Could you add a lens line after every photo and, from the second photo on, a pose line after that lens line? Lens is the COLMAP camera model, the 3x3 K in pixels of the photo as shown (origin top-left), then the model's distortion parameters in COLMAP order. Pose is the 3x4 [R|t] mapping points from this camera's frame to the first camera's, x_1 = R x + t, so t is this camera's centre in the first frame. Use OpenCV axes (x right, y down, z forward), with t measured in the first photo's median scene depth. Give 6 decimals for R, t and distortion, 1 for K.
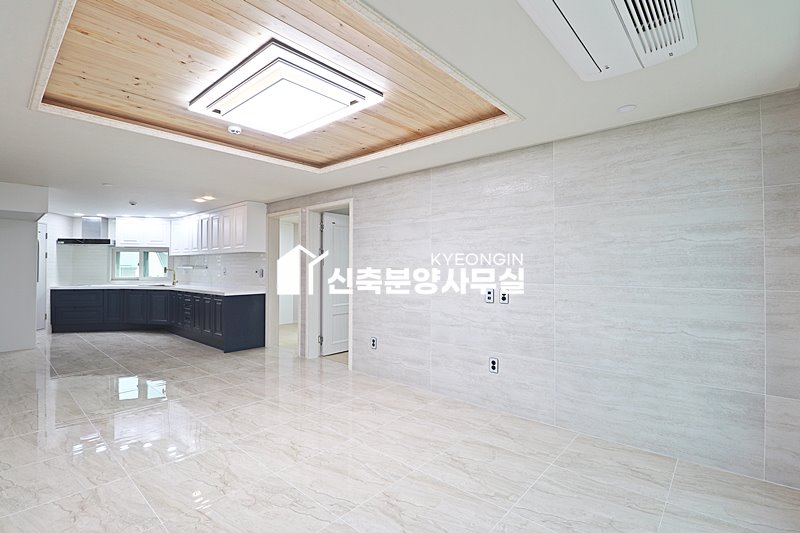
lens RADIAL K [[369.9, 0, 400.7], [0, 369.9, 262.8], [0, 0, 1]] dist [-0.005153, -0.010101]
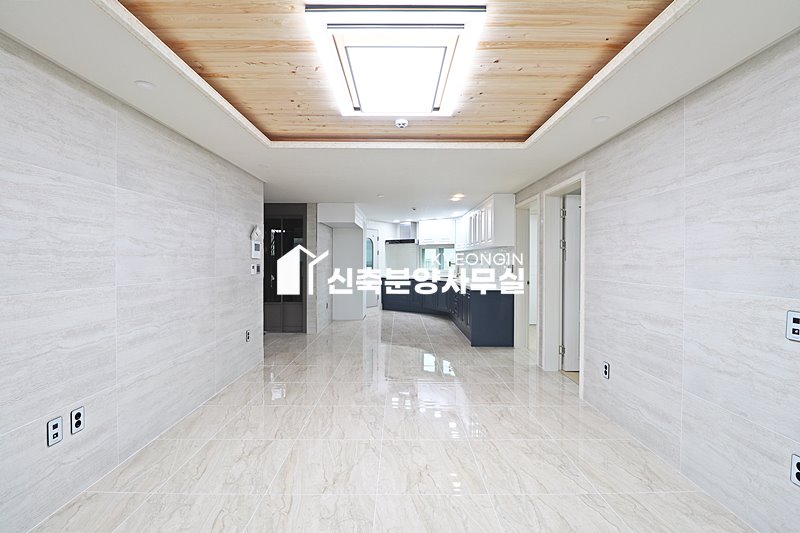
lens RADIAL K [[369.9, 0, 401.6], [0, 369.9, 263.6], [0, 0, 1]] dist [-0.005153, -0.010101]
pose [[0.664878, 0.006503, -0.746924, 0.199176], [0.008456, 0.999832, 0.016233, -0.003266], [0.746904, -0.017109, 0.664711, 0.245522]]
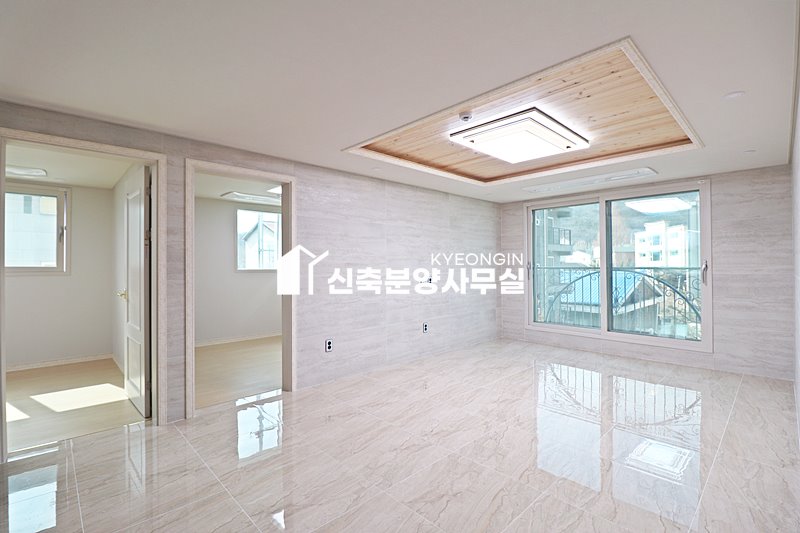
lens RADIAL K [[369.9, 0, 396.2], [0, 369.9, 261.9], [0, 0, 1]] dist [-0.005153, -0.010101]
pose [[0.093307, 0.006239, 0.995618, -1.000186], [-0.009555, 0.999940, -0.005370, 0.013299], [-0.995592, -0.009012, 0.093361, 0.773026]]
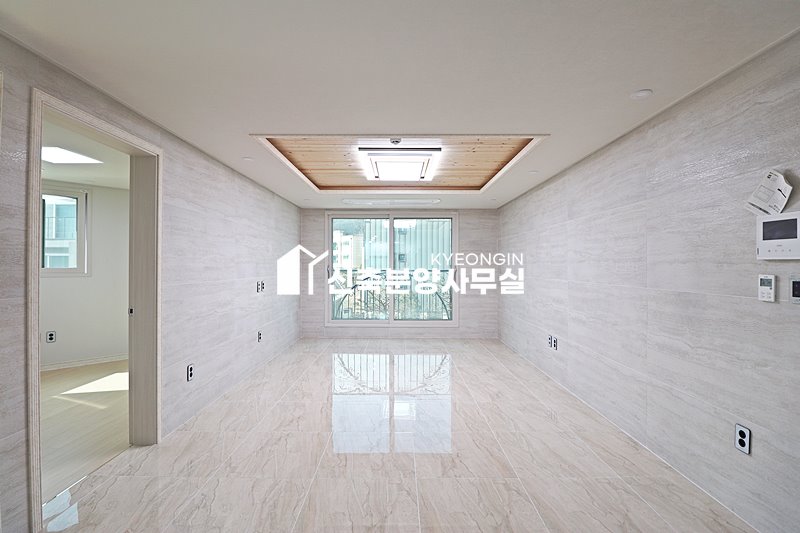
lens RADIAL K [[369.9, 0, 398.8], [0, 369.9, 262.4], [0, 0, 1]] dist [-0.005153, -0.010101]
pose [[-0.659805, 0.003599, 0.751428, -0.901549], [-0.013585, 0.999768, -0.016717, 0.010748], [-0.751314, -0.021238, -0.659603, 1.208116]]
